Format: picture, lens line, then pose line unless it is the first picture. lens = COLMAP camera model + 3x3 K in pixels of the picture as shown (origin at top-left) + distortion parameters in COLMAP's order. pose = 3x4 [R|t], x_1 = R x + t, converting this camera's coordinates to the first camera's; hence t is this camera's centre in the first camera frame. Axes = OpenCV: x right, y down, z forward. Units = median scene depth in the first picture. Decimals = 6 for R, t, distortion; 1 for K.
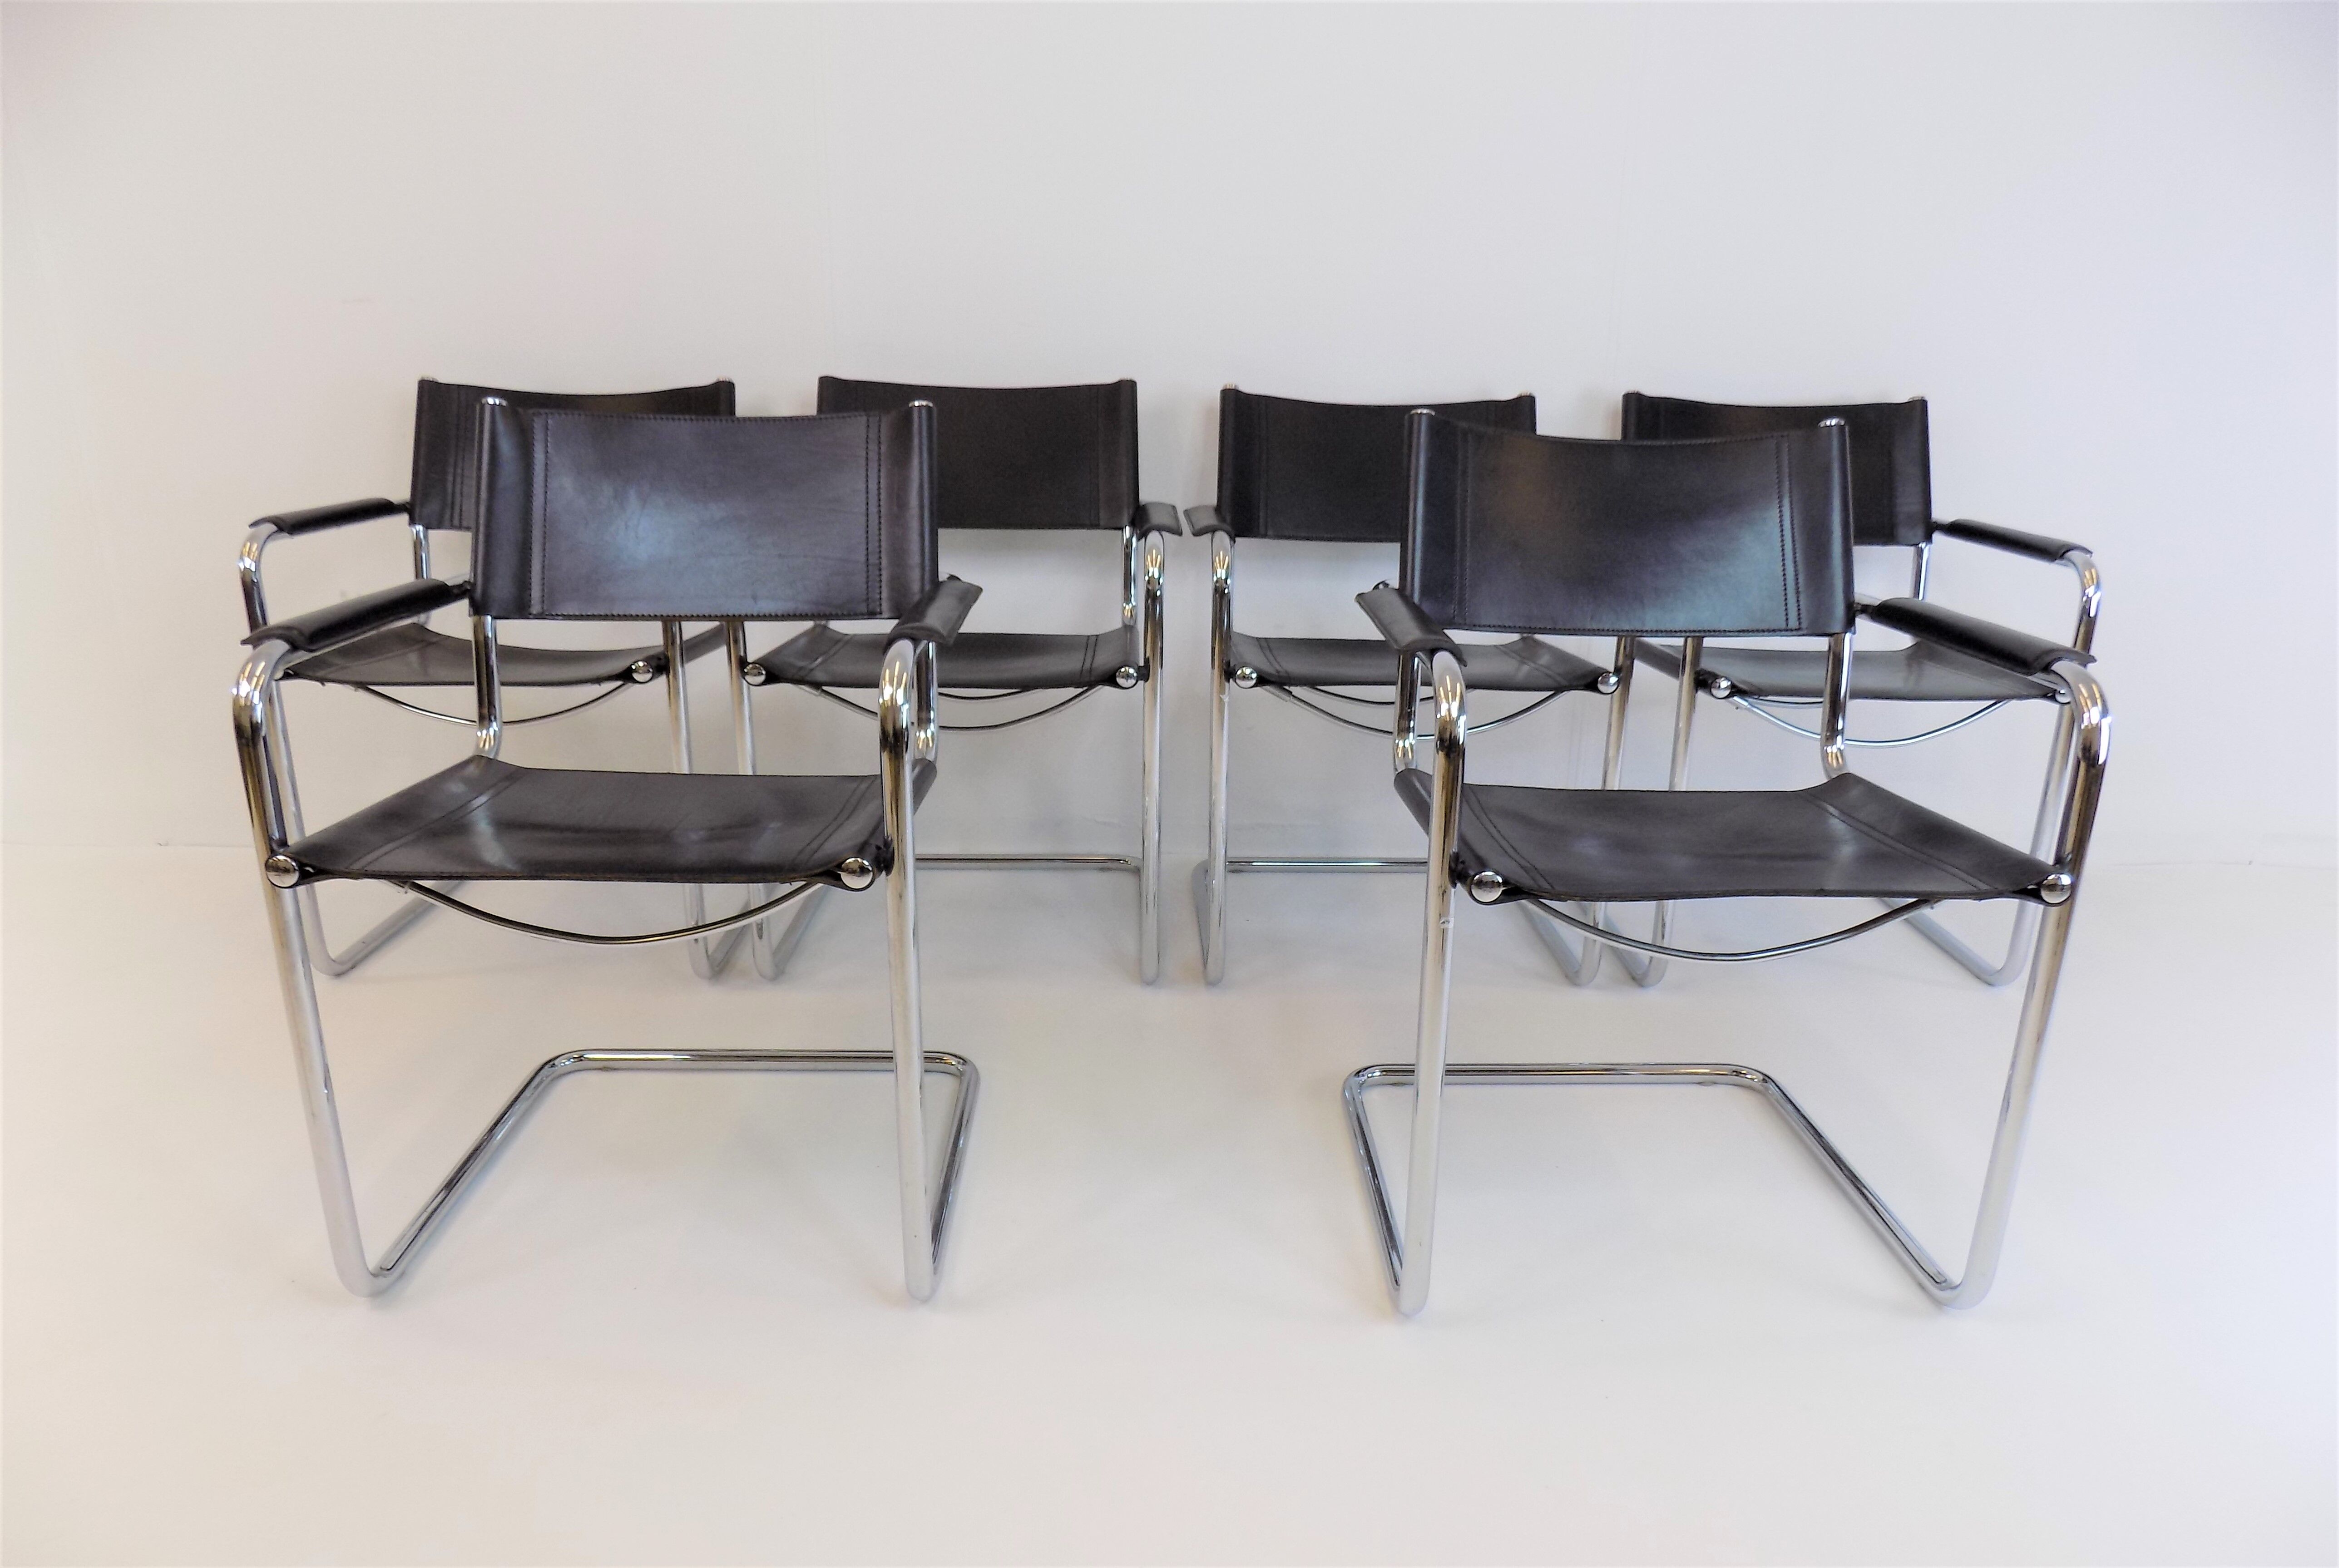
lens RADIAL K [[1558.4, 0, 1177.9], [0, 1558.4, 822.9], [0, 0, 1]] dist [-0.043375, 0.016405]
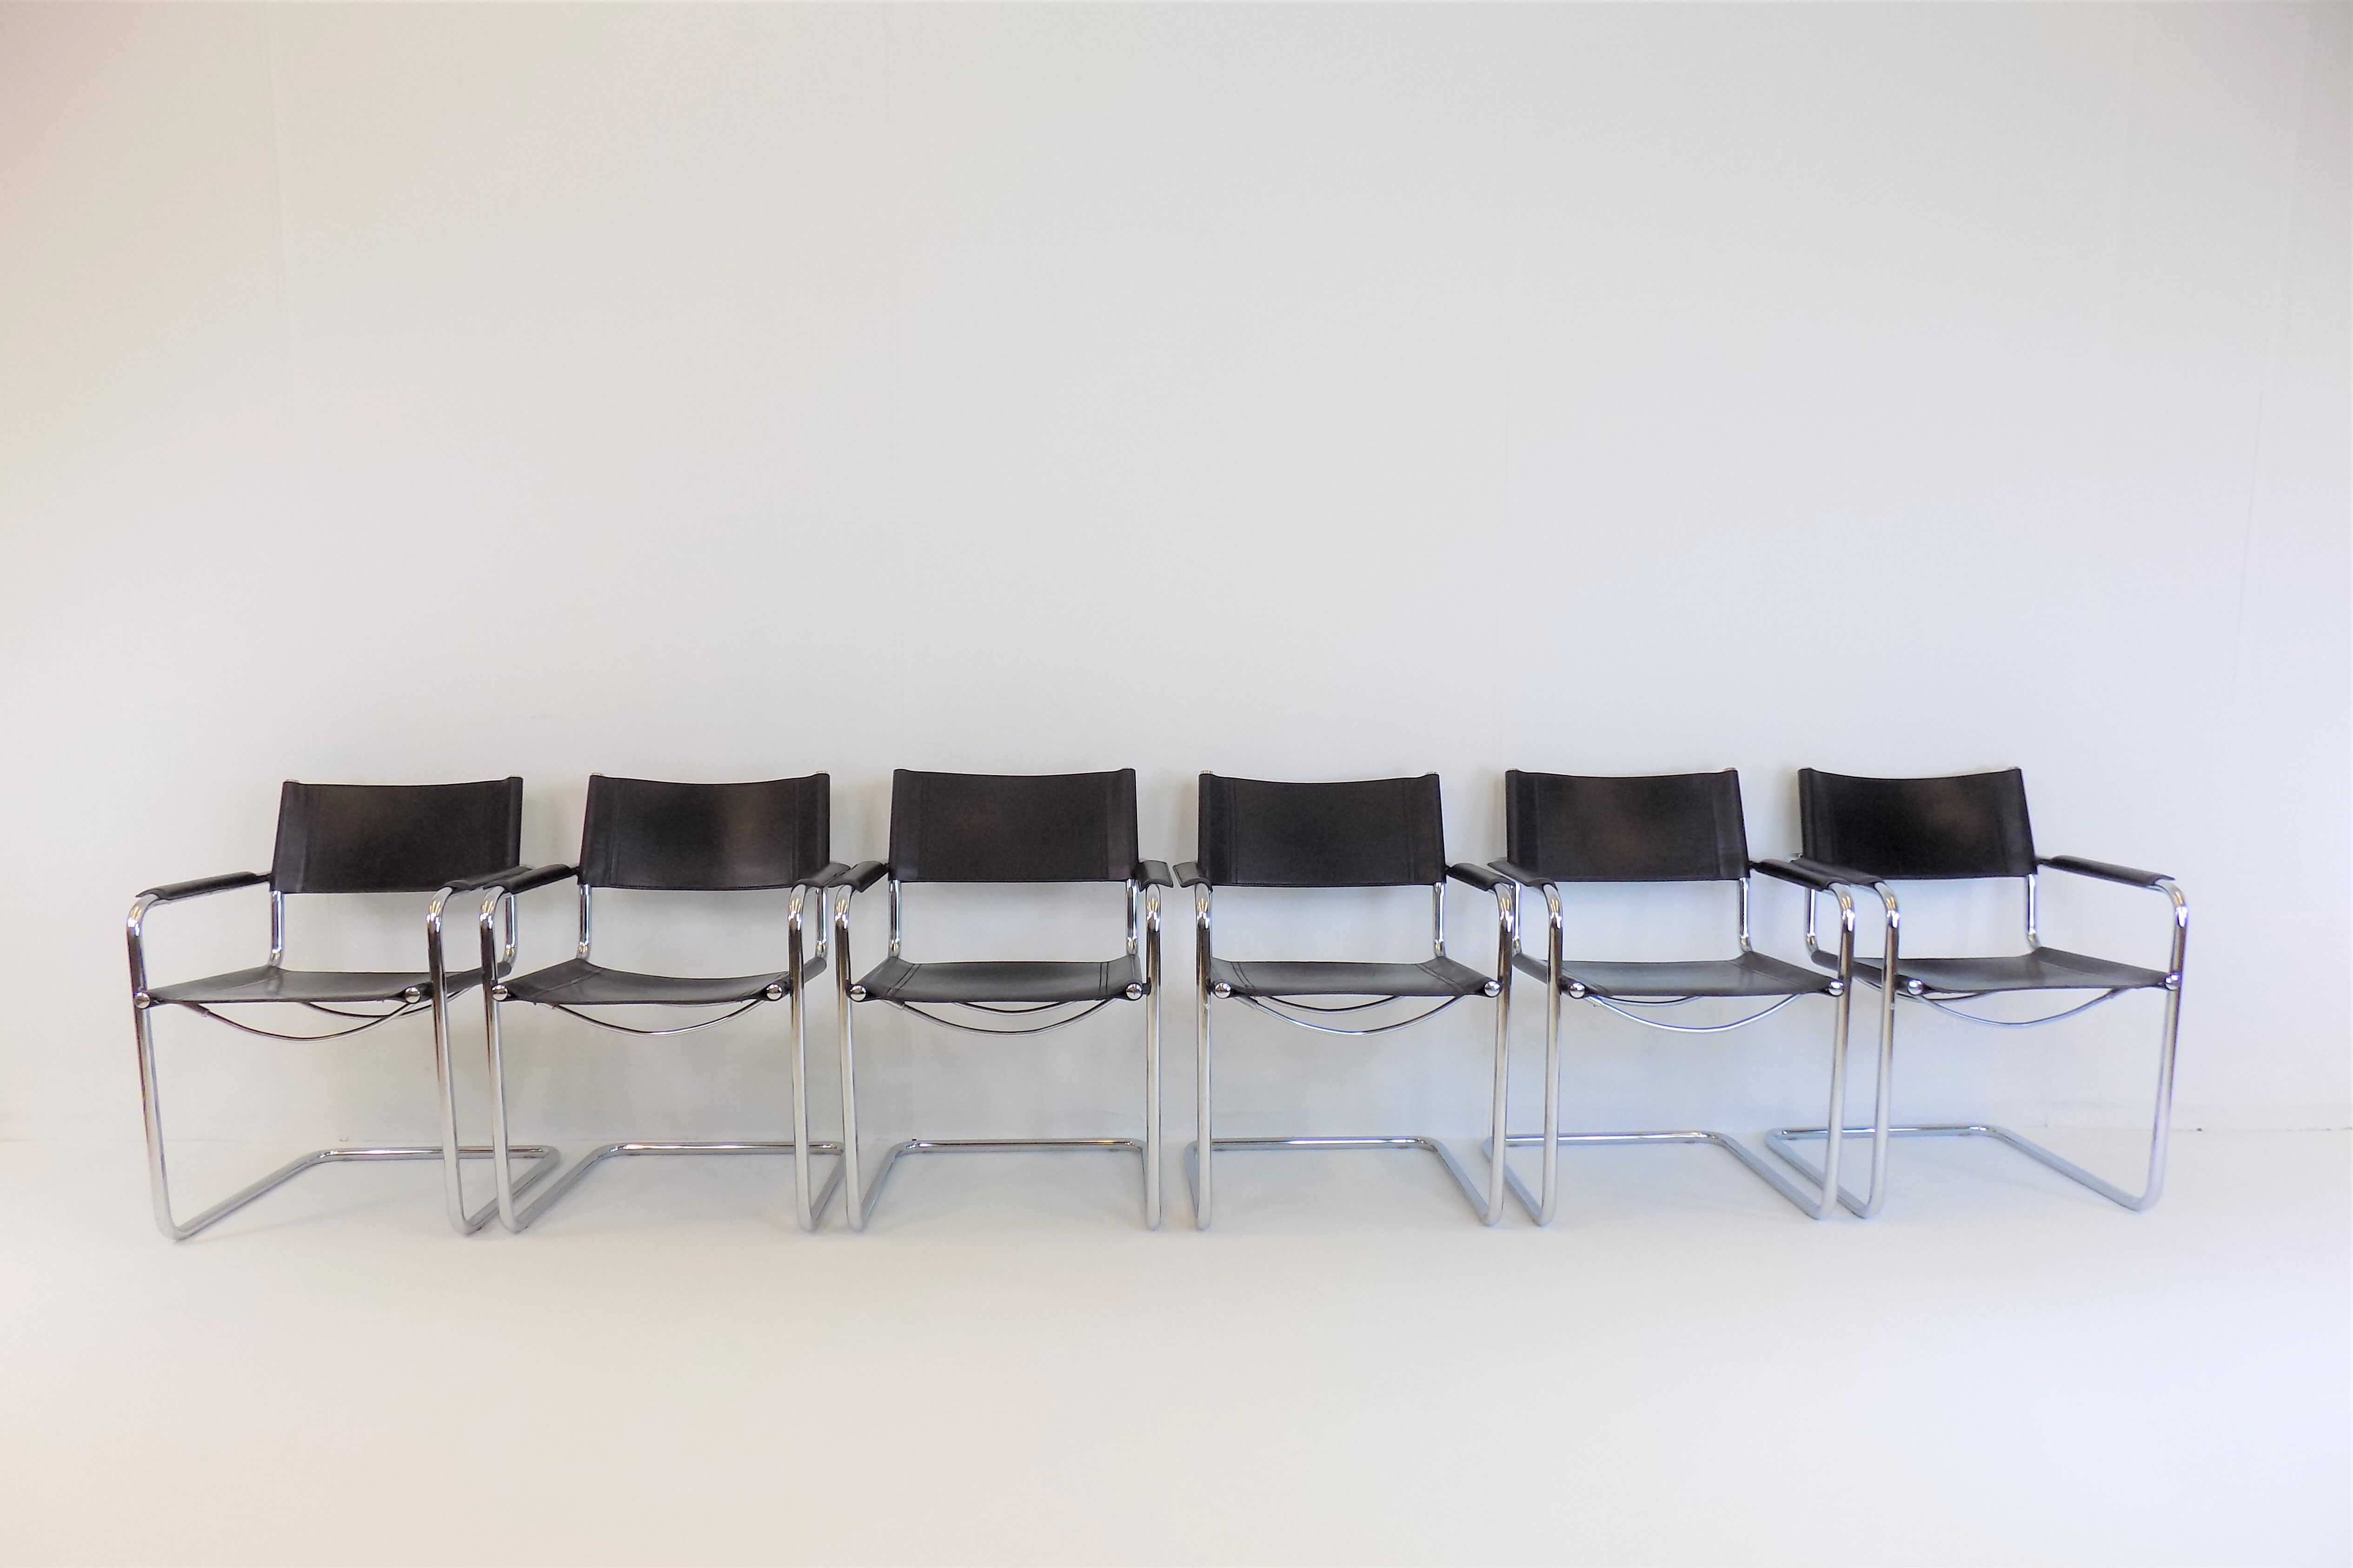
lens RADIAL K [[1567.9, 0, 1167.1], [0, 1567.9, 794.1], [0, 0, 1]] dist [-0.043375, 0.016405]
pose [[0.999838, -0.017009, 0.005836, -0.008970], [0.017897, 0.972776, -0.231055, 0.051497], [-0.001747, 0.231122, 0.972923, -0.339435]]
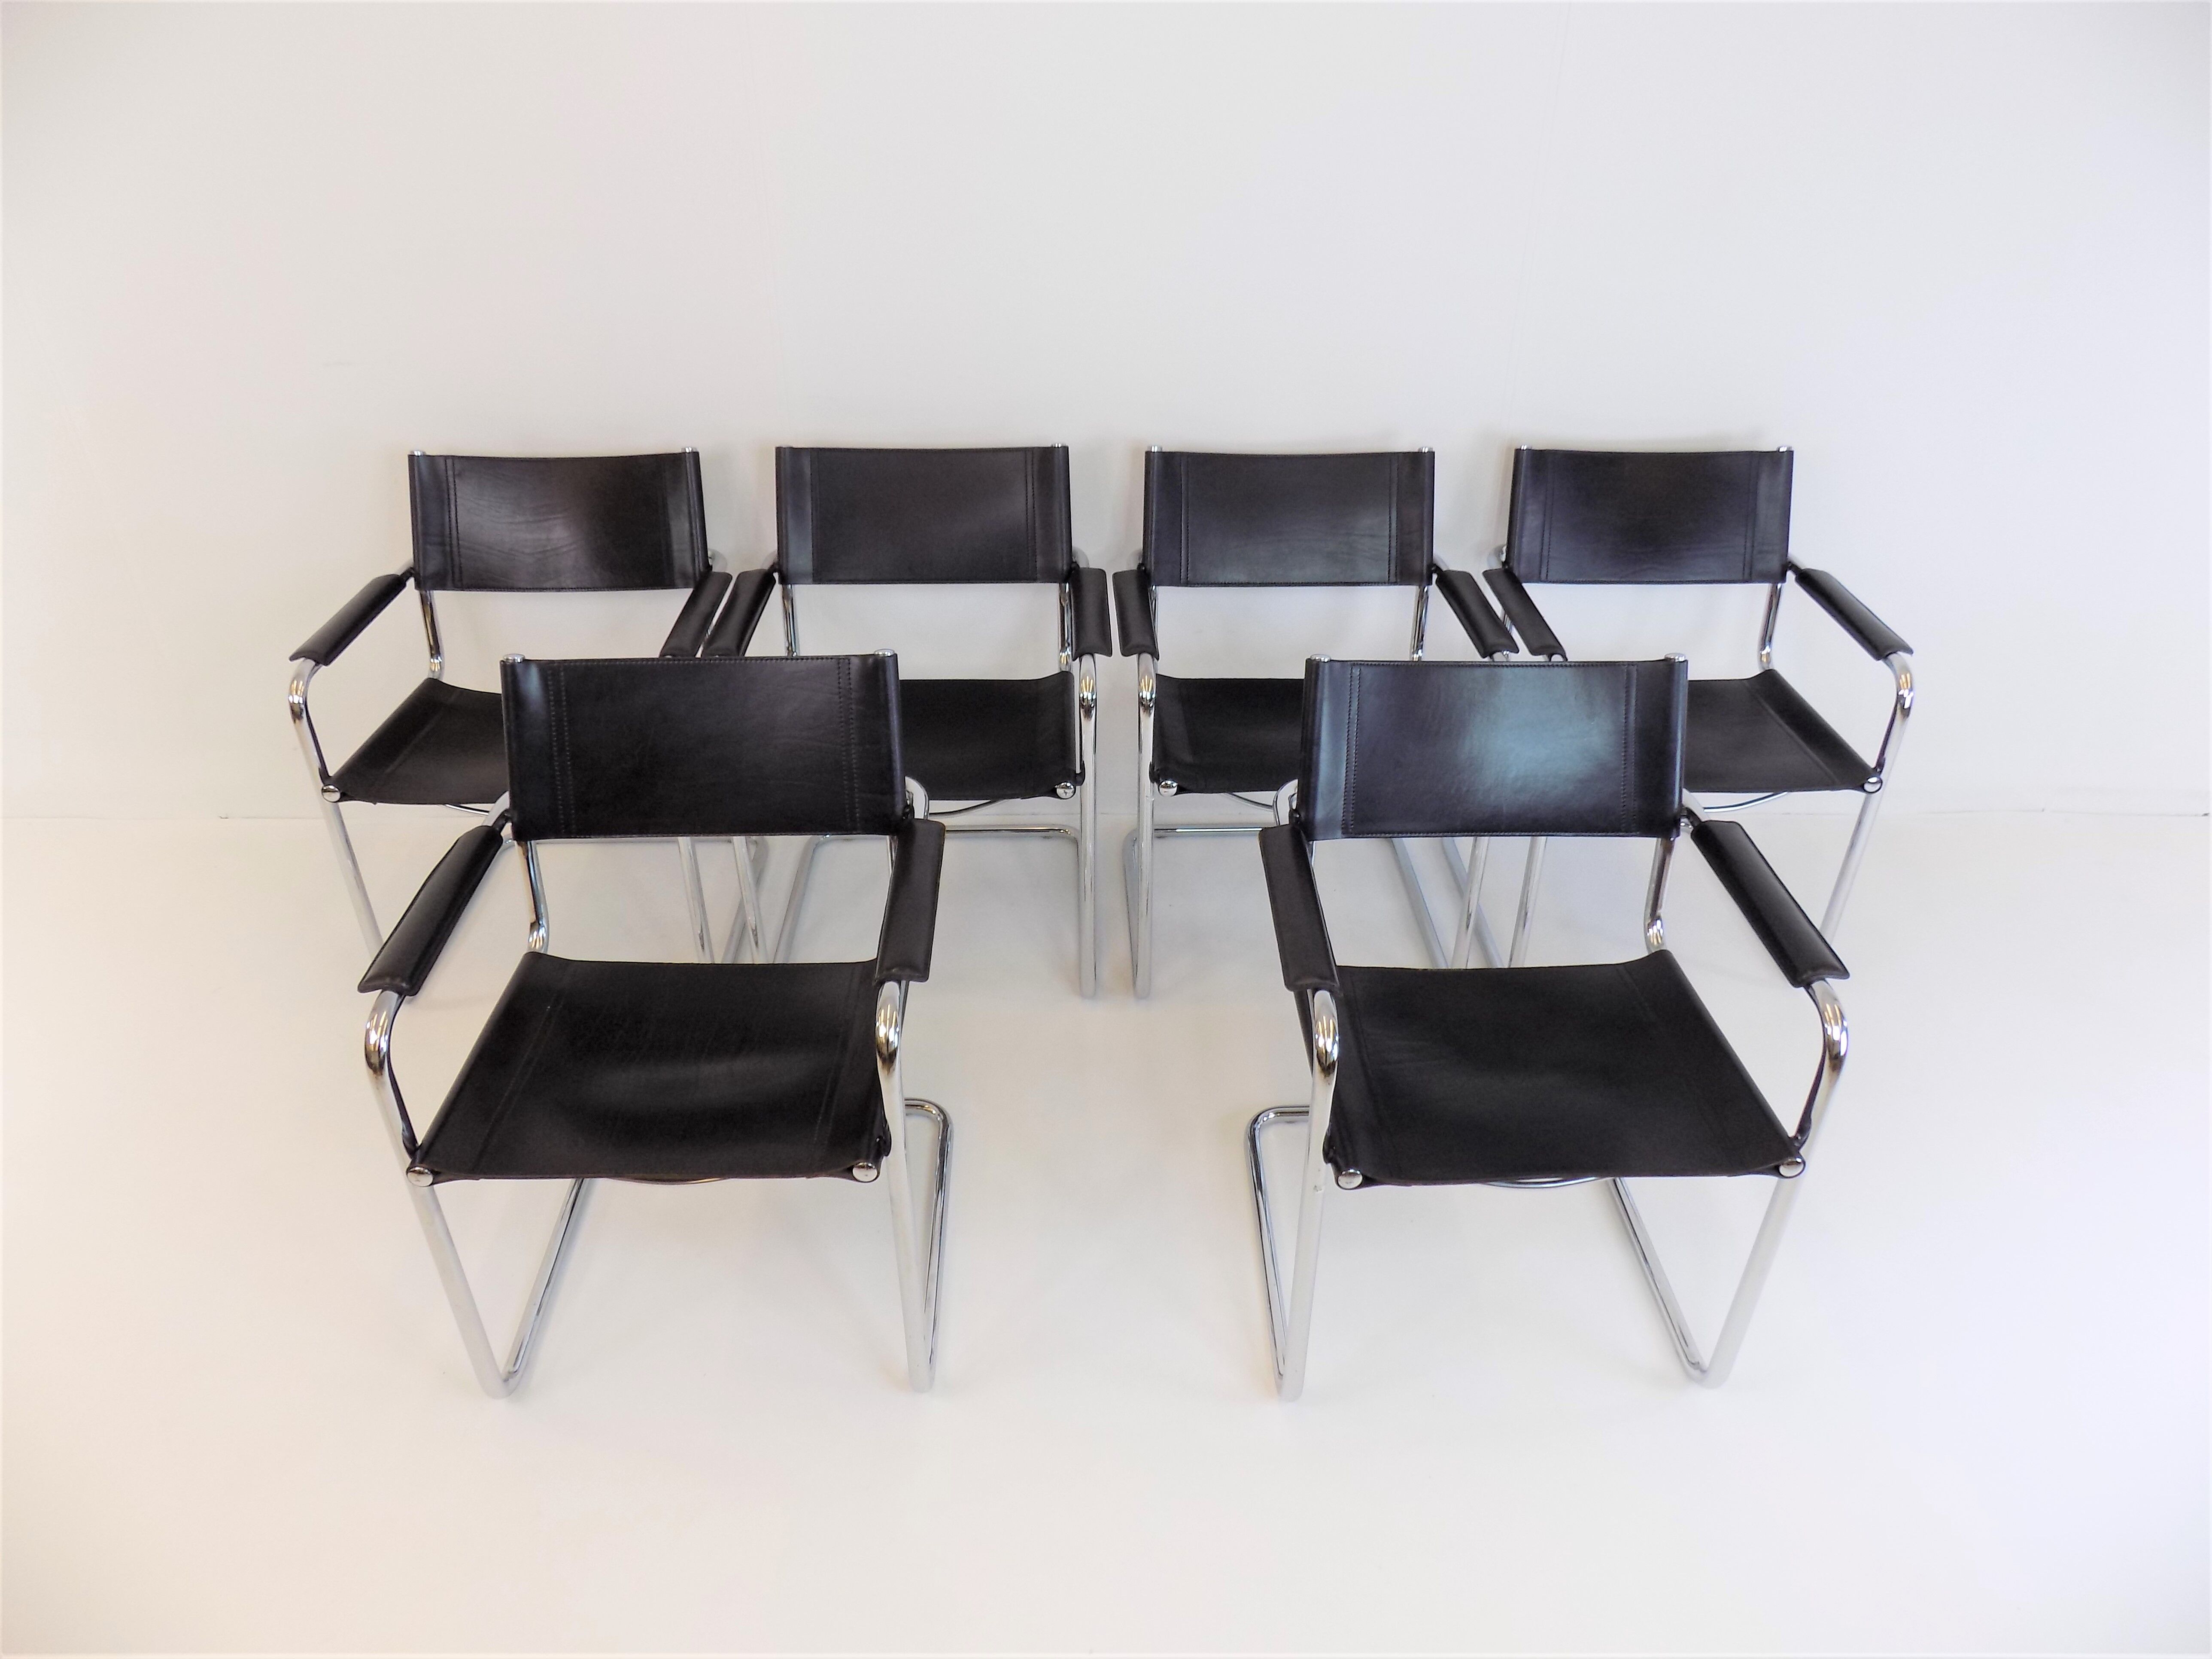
lens RADIAL K [[1487.4, 0, 1111.8], [0, 1487.4, 764.7], [0, 0, 1]] dist [-0.031703, 0.014852]
pose [[0.999948, -0.010152, 0.001120, 0.000516], [0.009679, 0.976964, 0.213186, -0.329323], [-0.003259, -0.213164, 0.977011, -0.082253]]
